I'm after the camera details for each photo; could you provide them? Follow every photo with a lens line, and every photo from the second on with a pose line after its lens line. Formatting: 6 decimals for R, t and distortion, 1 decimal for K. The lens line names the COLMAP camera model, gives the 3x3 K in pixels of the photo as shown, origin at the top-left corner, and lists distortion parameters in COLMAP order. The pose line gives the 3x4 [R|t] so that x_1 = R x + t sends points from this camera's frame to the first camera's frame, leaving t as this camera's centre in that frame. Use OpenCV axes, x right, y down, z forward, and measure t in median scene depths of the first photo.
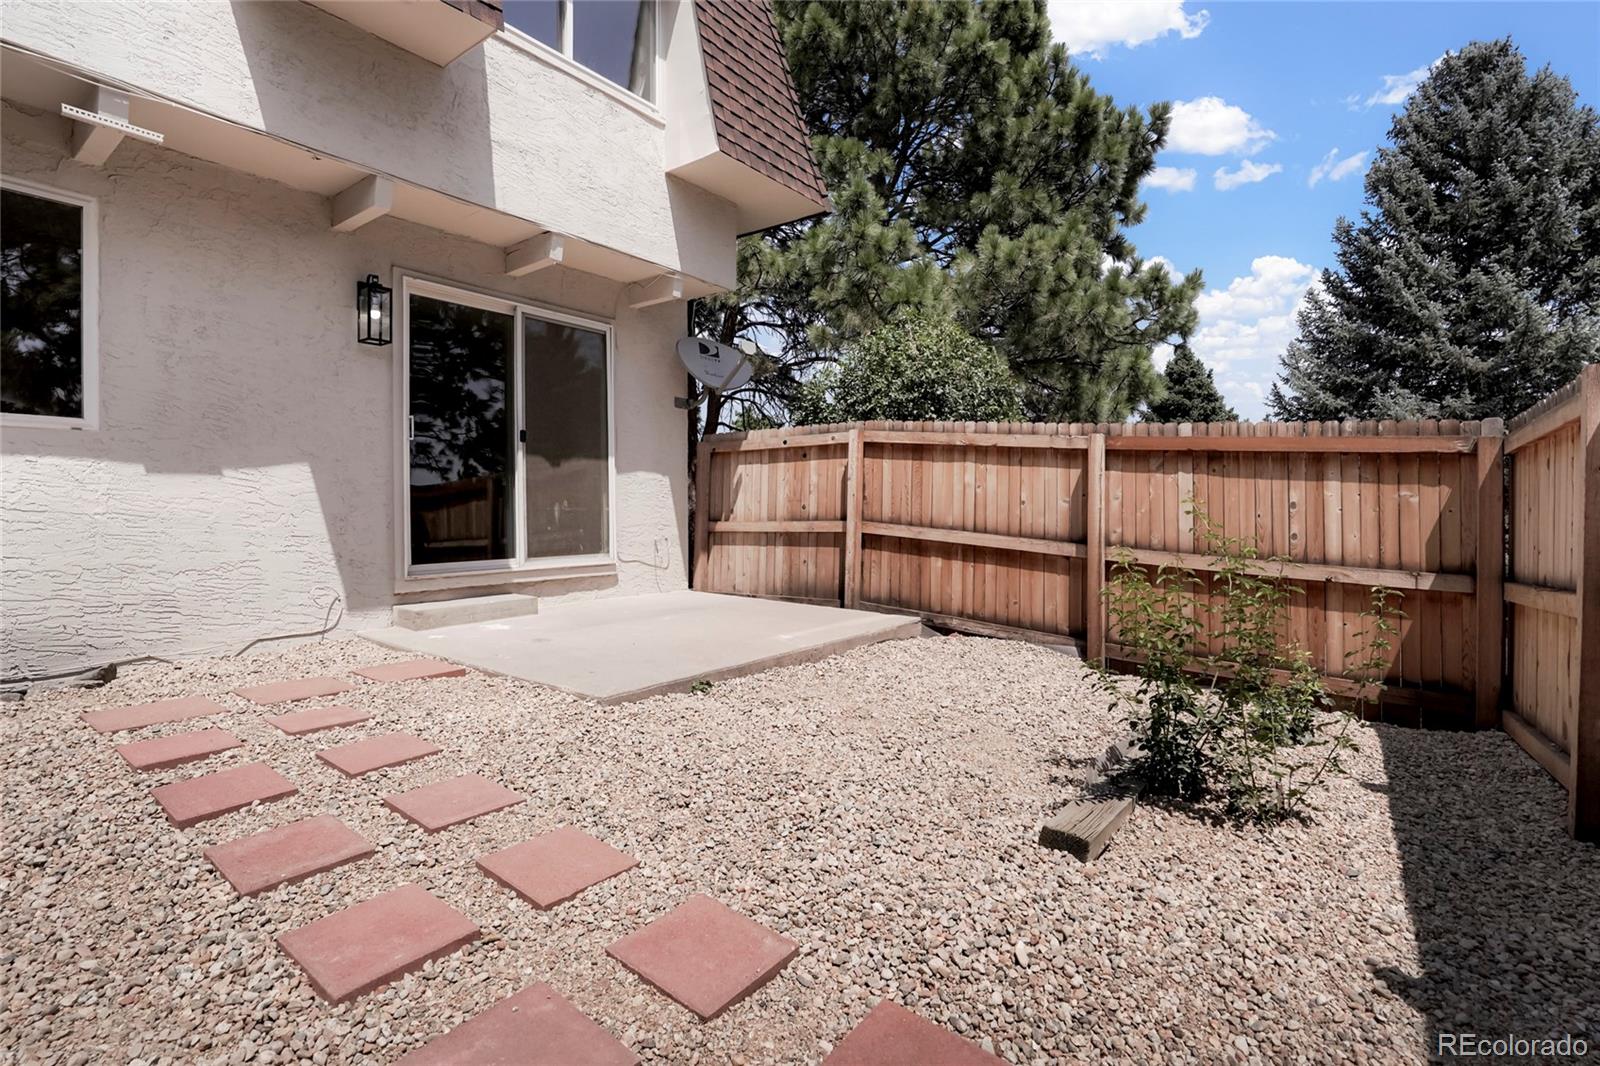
lens RADIAL K [[786.7, 0, 767.1], [0, 786.7, 538.8], [0, 0, 1]] dist [0.000603, 0.000109]
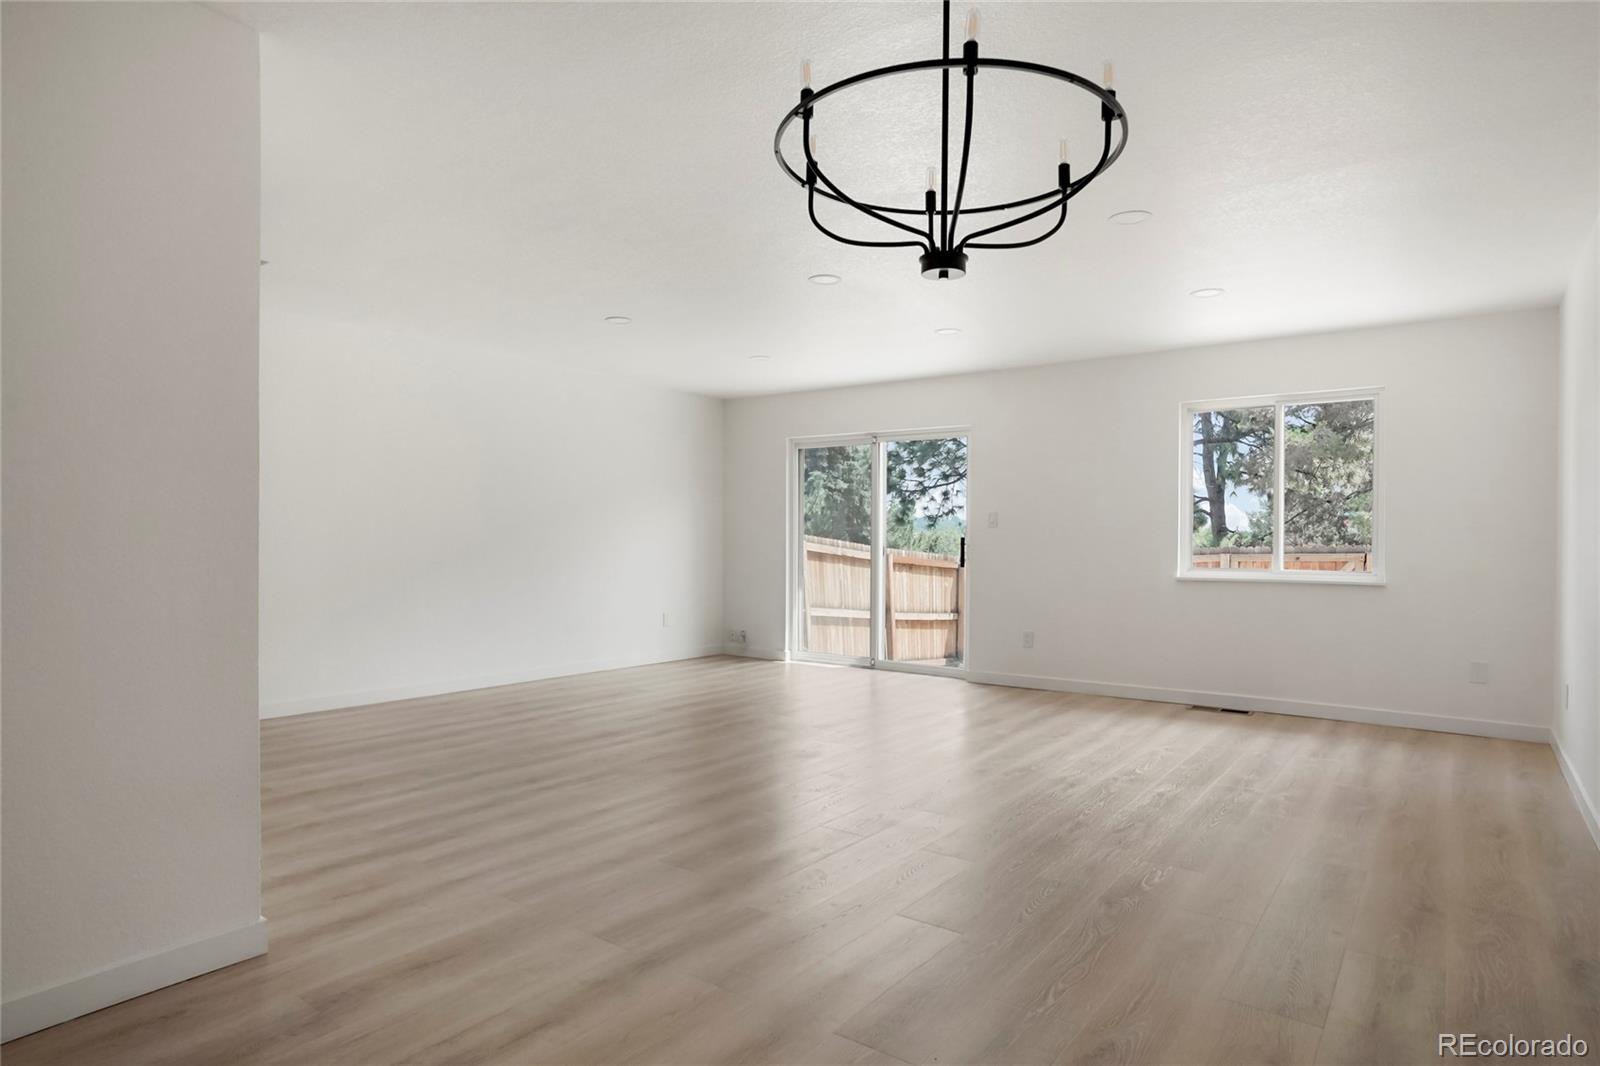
lens RADIAL K [[915.1, 0, 800.0], [0, 915.1, 533.0], [0, 0, 1]] dist [-0.033262, 0.028441]
pose [[0.001950, -0.010308, 0.999945, -1.929031], [-0.007946, 0.999915, 0.010324, -0.218288], [-0.999967, -0.007965, 0.001867, 1.297309]]
